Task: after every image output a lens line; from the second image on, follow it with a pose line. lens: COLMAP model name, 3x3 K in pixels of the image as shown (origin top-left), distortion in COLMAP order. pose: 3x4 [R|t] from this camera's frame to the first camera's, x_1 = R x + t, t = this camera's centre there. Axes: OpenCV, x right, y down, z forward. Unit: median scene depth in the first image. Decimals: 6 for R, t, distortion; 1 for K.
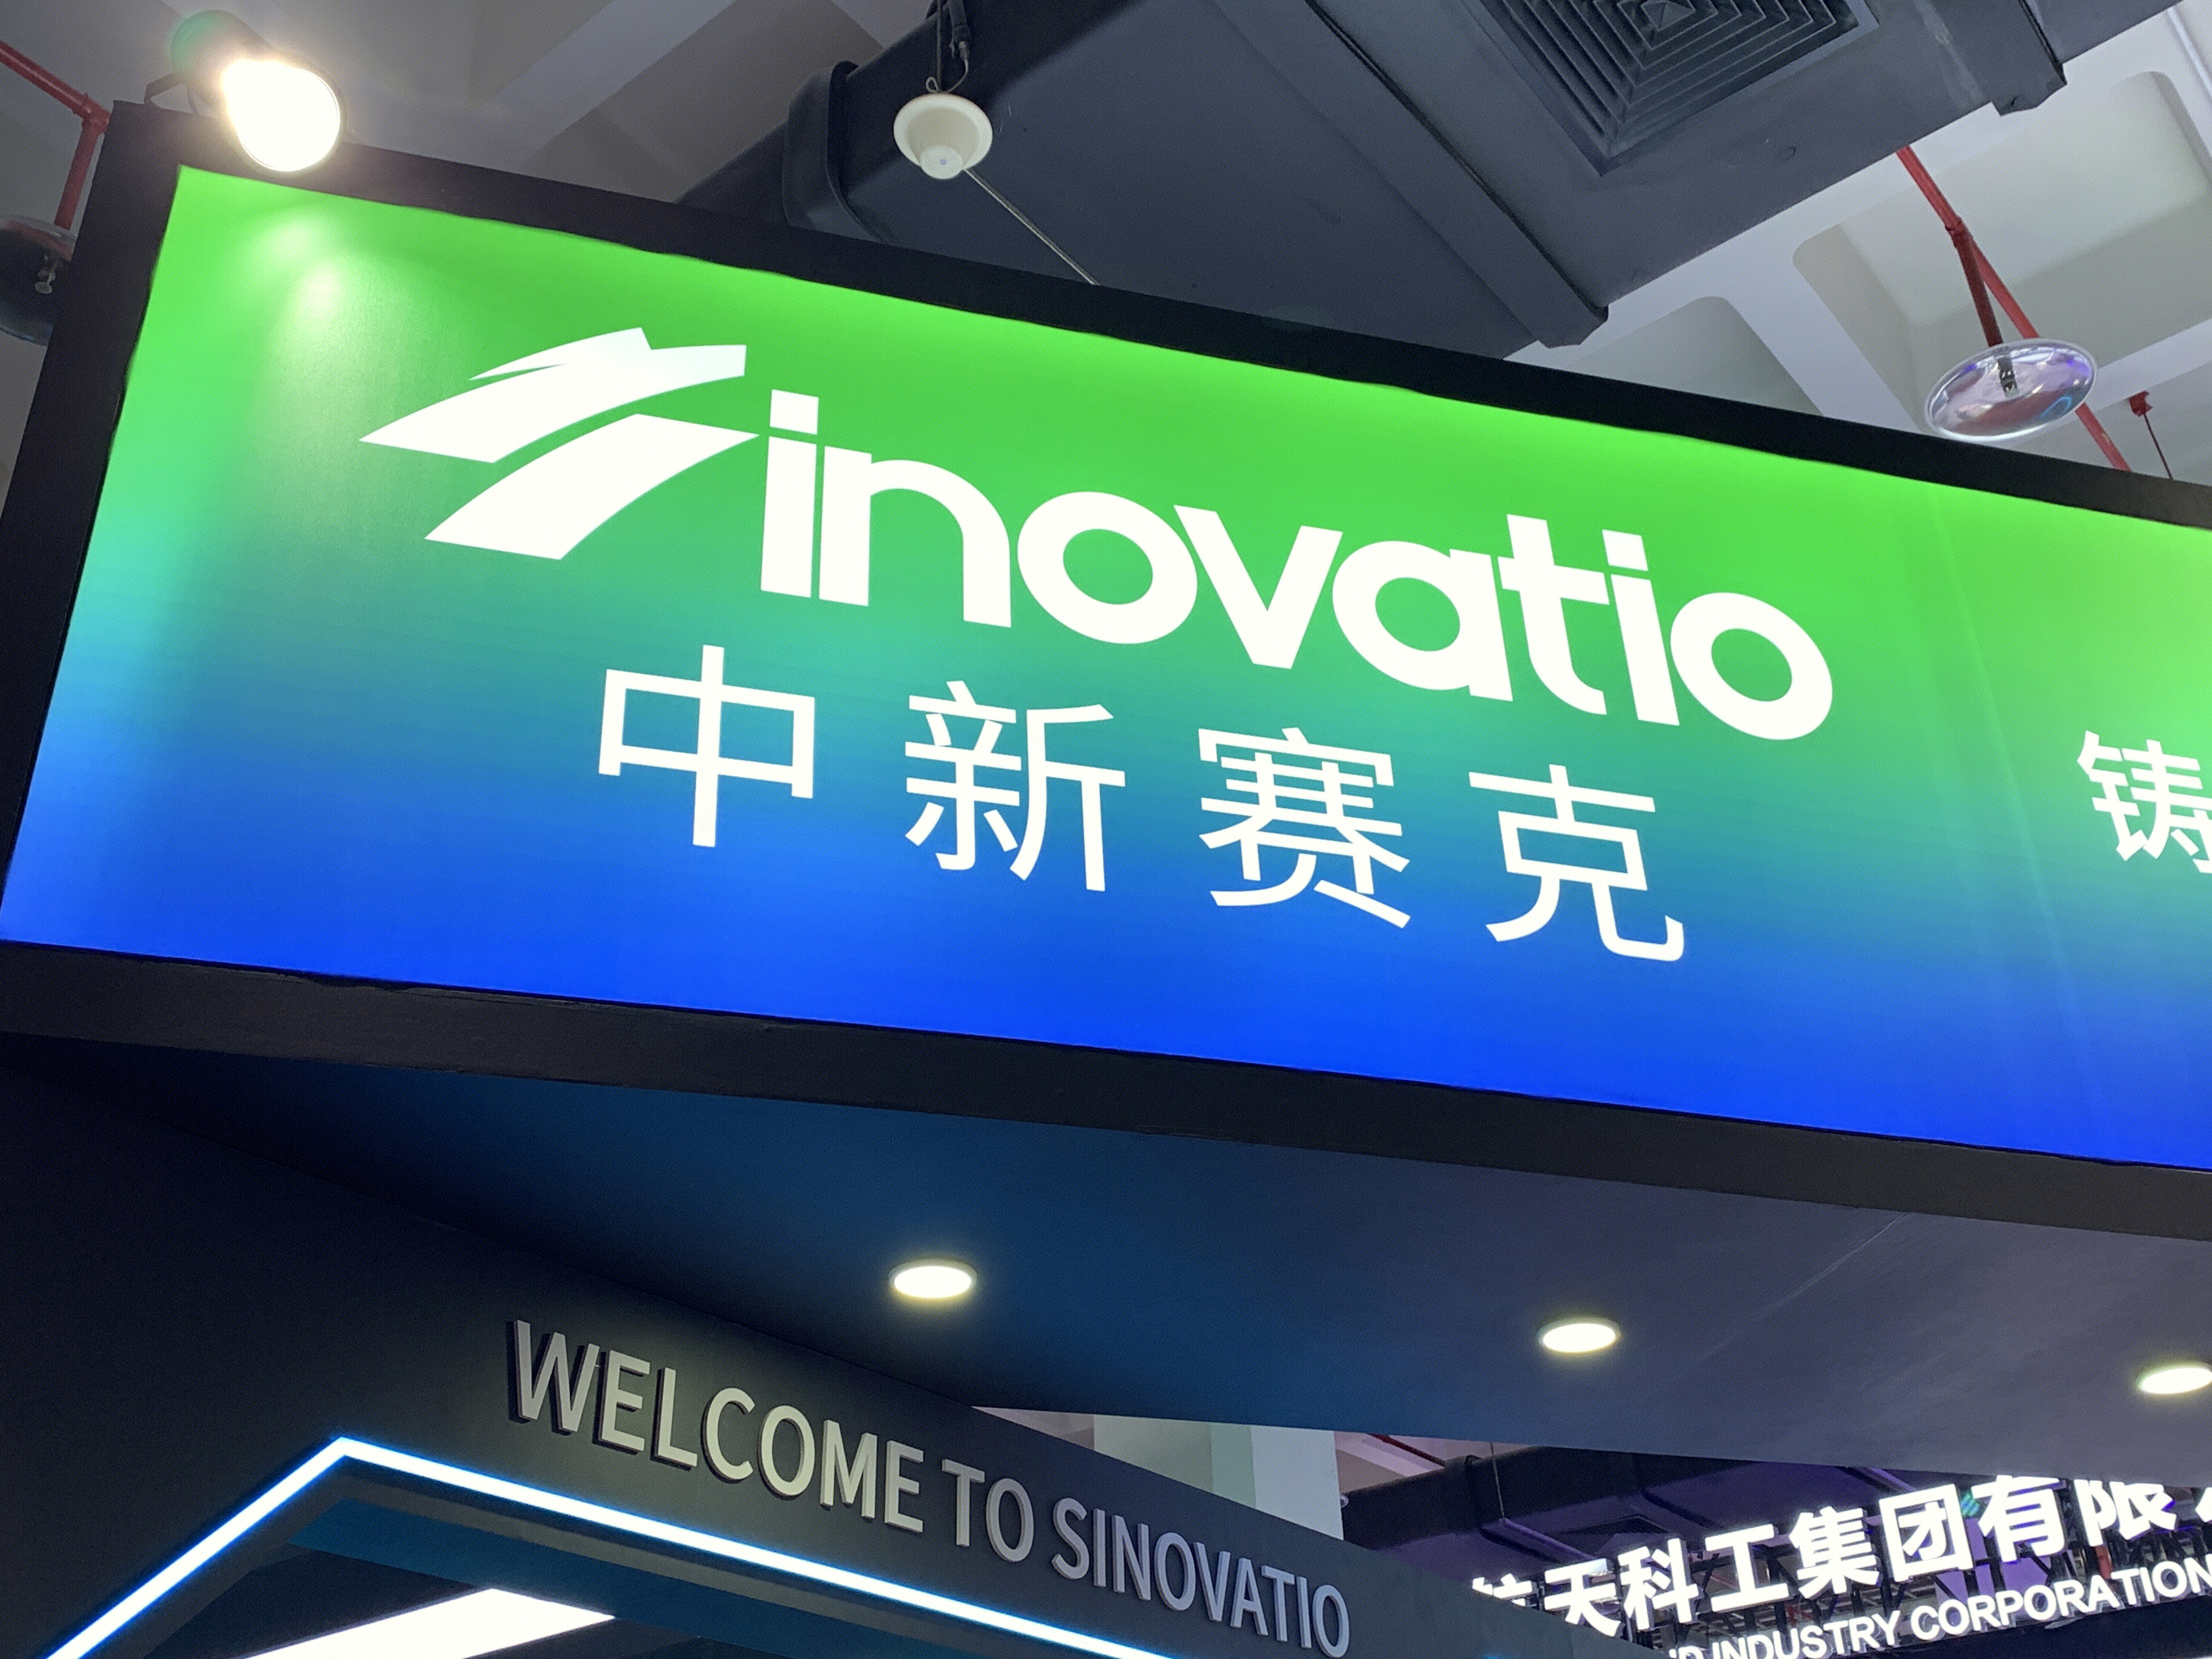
lens RADIAL K [[2351.3, 0, 1103.7], [0, 2351.3, 847.0], [0, 0, 1]] dist [0.077398, 0.000000]
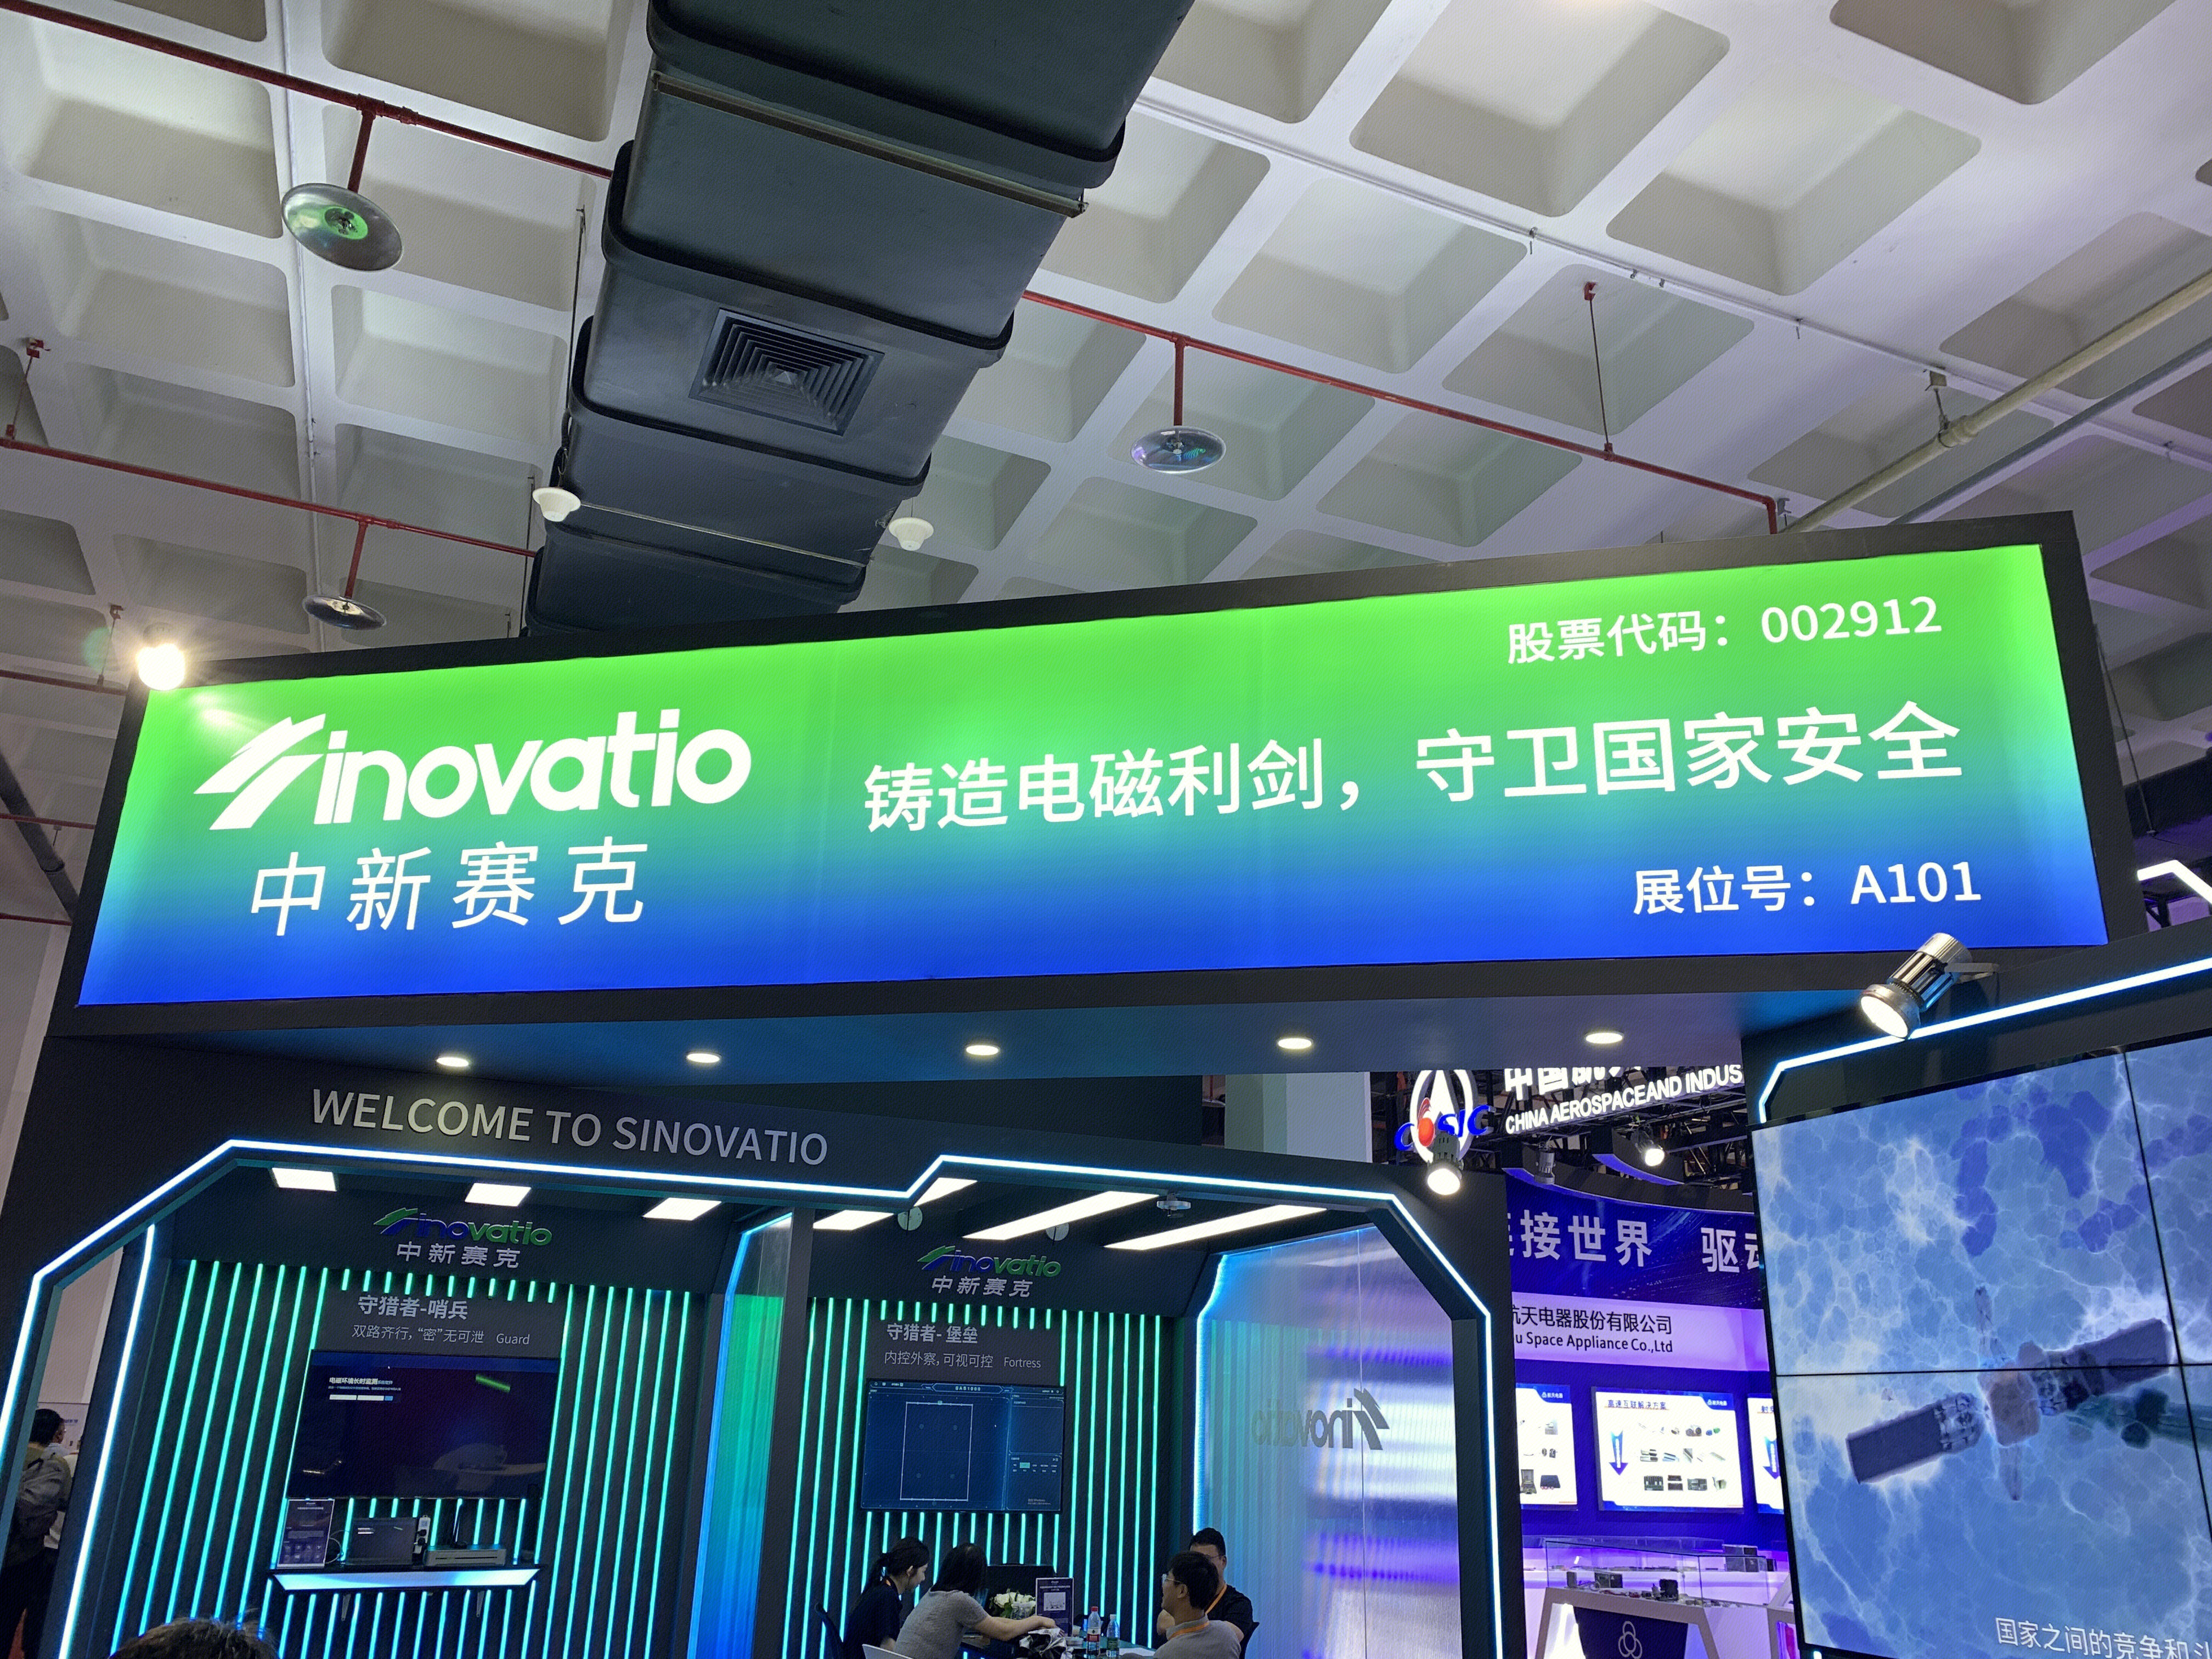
lens RADIAL K [[1662.7, 0, 1114.9], [0, 1662.7, 841.8], [0, 0, 1]] dist [-0.001953, -0.024155]
pose [[0.883079, -0.103623, -0.457640, 1.445450], [0.200181, 0.965299, 0.167704, -0.213969], [0.424381, -0.239707, 0.873179, -0.244344]]
